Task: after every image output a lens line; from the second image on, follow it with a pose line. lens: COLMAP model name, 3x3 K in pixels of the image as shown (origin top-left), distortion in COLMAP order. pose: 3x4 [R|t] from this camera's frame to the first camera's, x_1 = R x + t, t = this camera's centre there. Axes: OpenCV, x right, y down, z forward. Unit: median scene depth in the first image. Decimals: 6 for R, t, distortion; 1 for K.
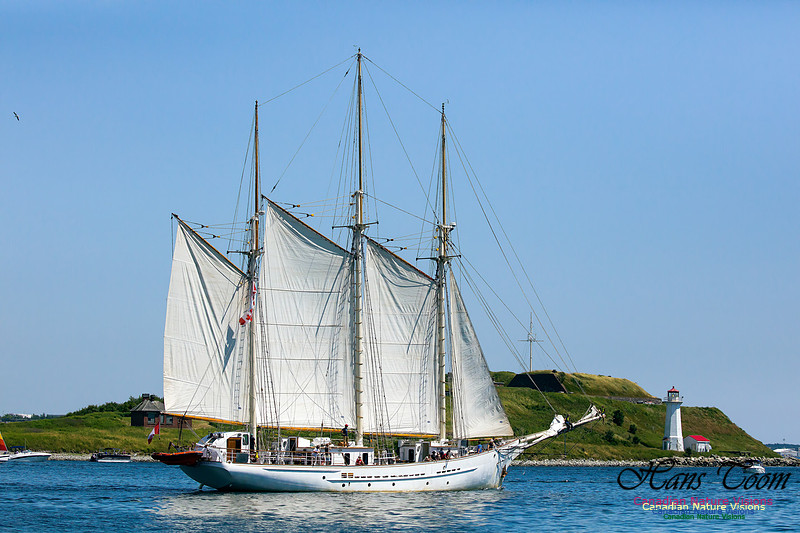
lens RADIAL K [[2414.3, 0, 399.4], [0, 2414.3, 266.4], [0, 0, 1]] dist [-0.509086, 0.000000]
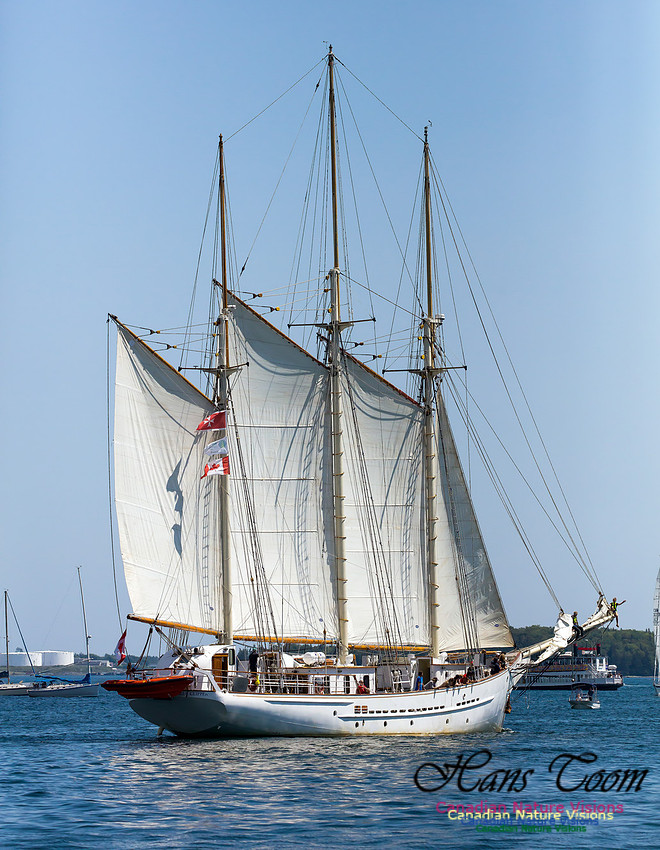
lens RADIAL K [[5972.4, 0, 329.1], [0, 5972.4, 423.4], [0, 0, 1]] dist [0.142028, 0.000000]
pose [[0.970278, -0.011306, 0.241727, -0.413730], [0.005507, 0.999681, 0.024652, -0.030244], [-0.241929, -0.022588, 0.970031, -0.560117]]
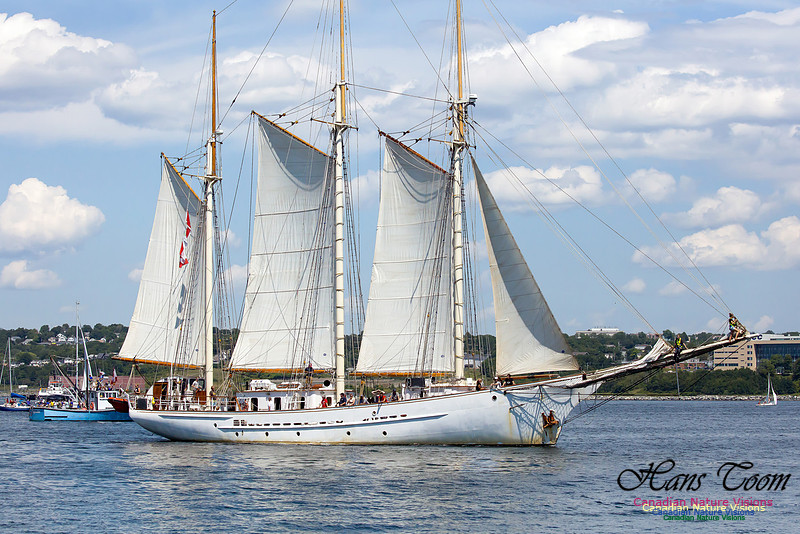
lens RADIAL K [[2414.3, 0, 404.2], [0, 2414.3, 275.2], [0, 0, 1]] dist [-0.509086, 0.000000]
pose [[0.134599, -0.068744, -0.988513, 0.825926], [0.075139, 0.995426, -0.058994, 0.087892], [0.988047, -0.066335, 0.139149, 0.924400]]
